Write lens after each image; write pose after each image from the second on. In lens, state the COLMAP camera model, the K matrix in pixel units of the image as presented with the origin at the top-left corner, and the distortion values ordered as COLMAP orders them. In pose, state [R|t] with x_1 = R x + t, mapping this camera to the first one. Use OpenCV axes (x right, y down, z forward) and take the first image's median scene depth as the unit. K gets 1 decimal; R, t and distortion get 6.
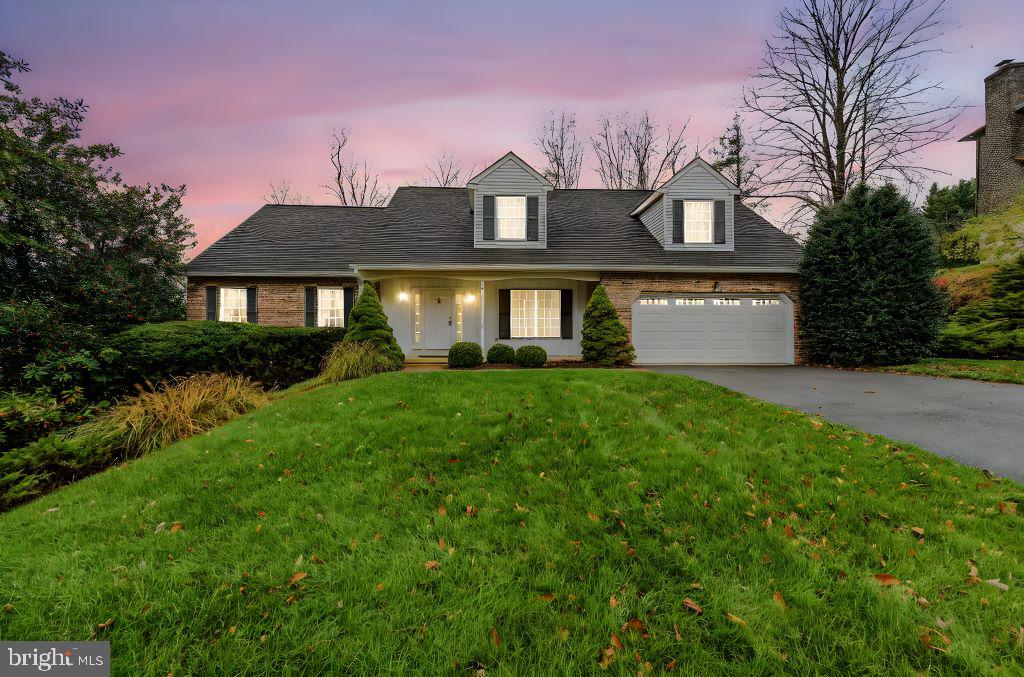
lens RADIAL K [[399.2, 0, 515.3], [0, 399.2, 340.3], [0, 0, 1]] dist [0.001422, -0.000252]
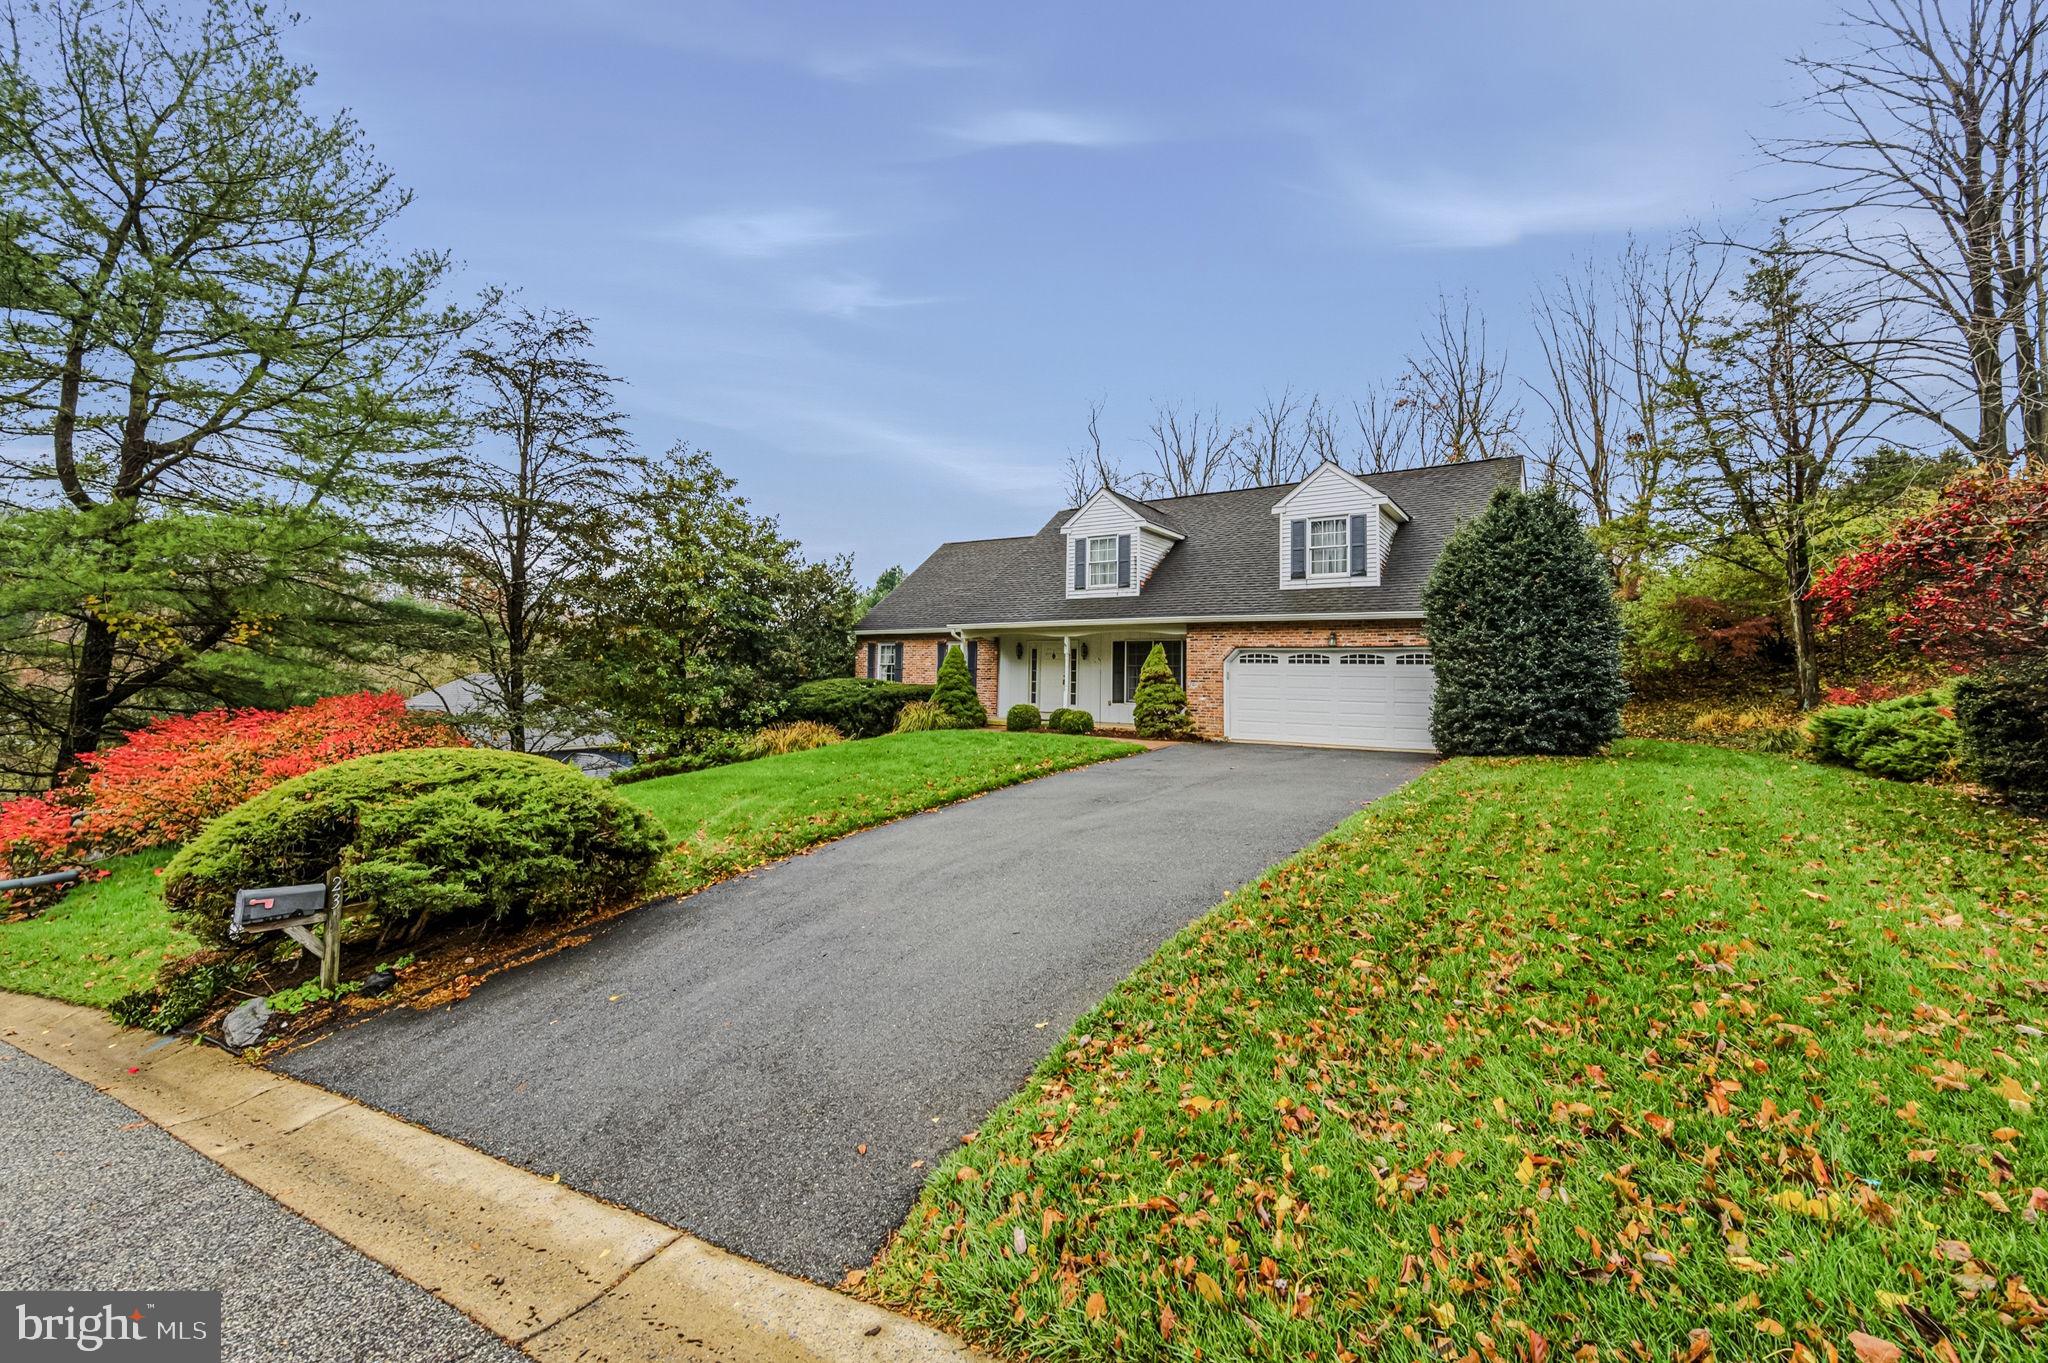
lens RADIAL K [[798.3, 0, 1030.6], [0, 798.3, 685.0], [0, 0, 1]] dist [0.001422, -0.000252]
pose [[0.802237, 0.016201, -0.596785, 1.001987], [-0.027339, 0.999580, -0.009614, -0.024139], [0.596379, 0.024028, 0.802343, -0.521085]]
